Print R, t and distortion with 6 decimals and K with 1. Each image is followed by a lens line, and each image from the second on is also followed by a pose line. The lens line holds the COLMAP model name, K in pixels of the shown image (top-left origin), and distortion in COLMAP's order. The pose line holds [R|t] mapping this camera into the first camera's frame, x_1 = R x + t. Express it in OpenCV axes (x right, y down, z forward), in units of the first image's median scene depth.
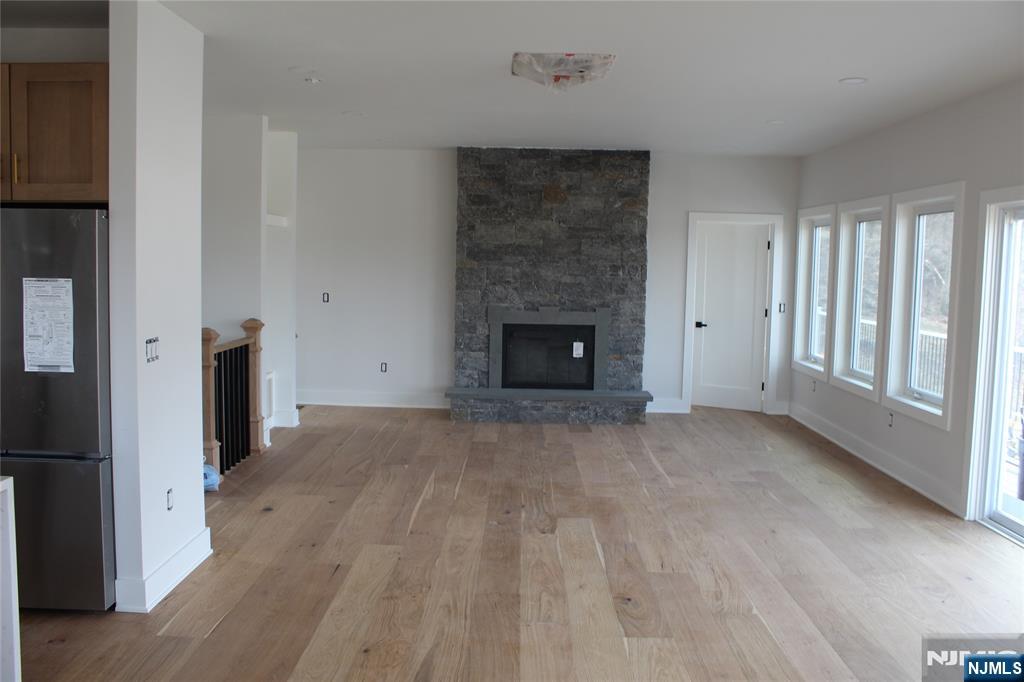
lens RADIAL K [[848.7, 0, 502.9], [0, 848.7, 334.9], [0, 0, 1]] dist [-0.165837, 0.145303]
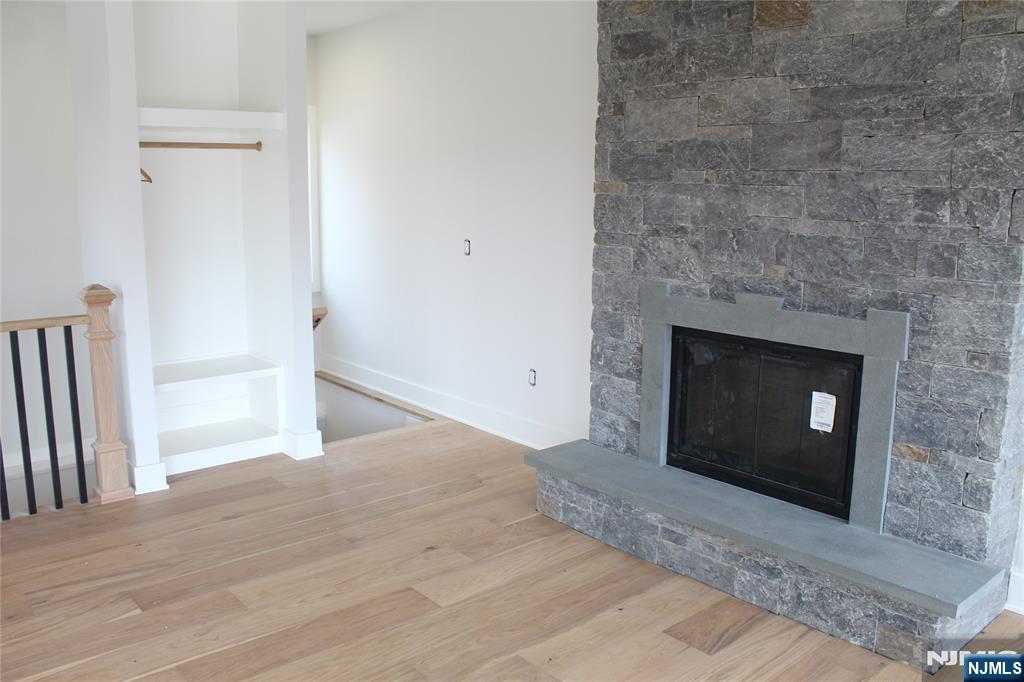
lens RADIAL K [[848.7, 0, 502.9], [0, 848.7, 334.9], [0, 0, 1]] dist [-0.165837, 0.145303]
pose [[0.665028, 0.114847, -0.737935, 0.269962], [-0.056351, 0.993005, 0.103761, -0.048856], [0.744690, -0.027421, 0.666847, 0.649689]]
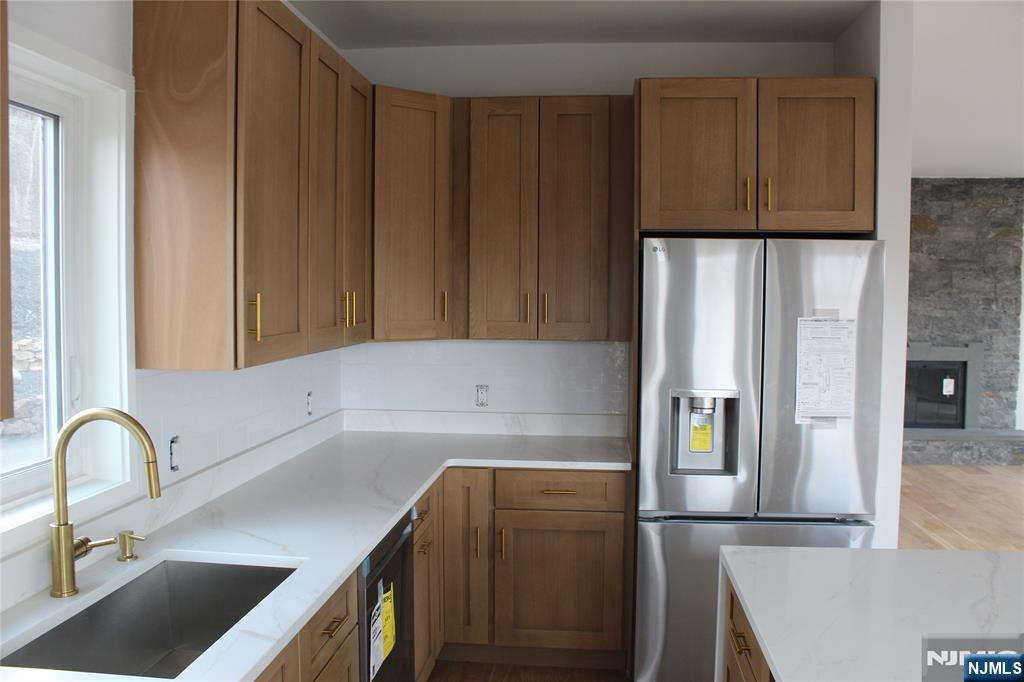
lens RADIAL K [[854.1, 0, 512.0], [0, 854.1, 341.0], [0, 0, 1]] dist [-0.155657, 0.132592]
pose [[0.996609, -0.008335, -0.081856, -0.330612], [0.005686, 0.999454, -0.032538, -0.006789], [0.082082, 0.031963, 0.996113, 0.028203]]
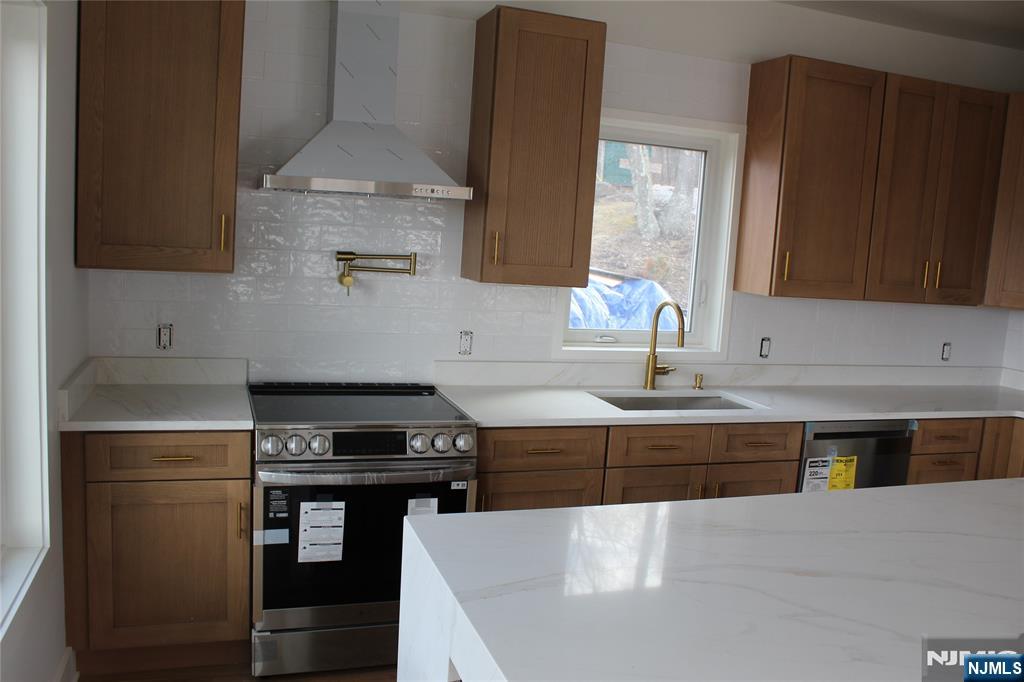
lens RADIAL K [[848.7, 0, 502.9], [0, 848.7, 334.9], [0, 0, 1]] dist [-0.165837, 0.145303]
pose [[0.340024, 0.119317, -0.932817, -0.077168], [-0.137942, 0.987518, 0.076032, -0.000741], [0.930245, 0.102822, 0.352238, -0.001142]]
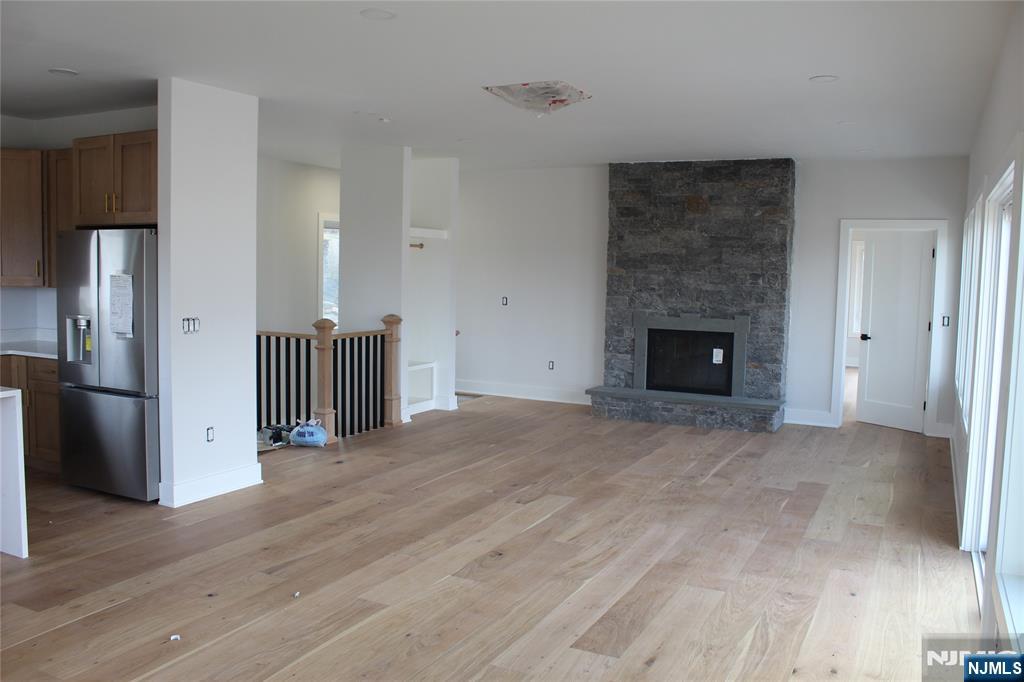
lens RADIAL K [[848.7, 0, 502.9], [0, 848.7, 334.9], [0, 0, 1]] dist [-0.165837, 0.145303]
pose [[0.898728, 0.033694, -0.437210, 0.301757], [-0.040812, 0.999143, -0.006893, 0.009618], [0.436604, 0.024038, 0.899333, -0.025056]]
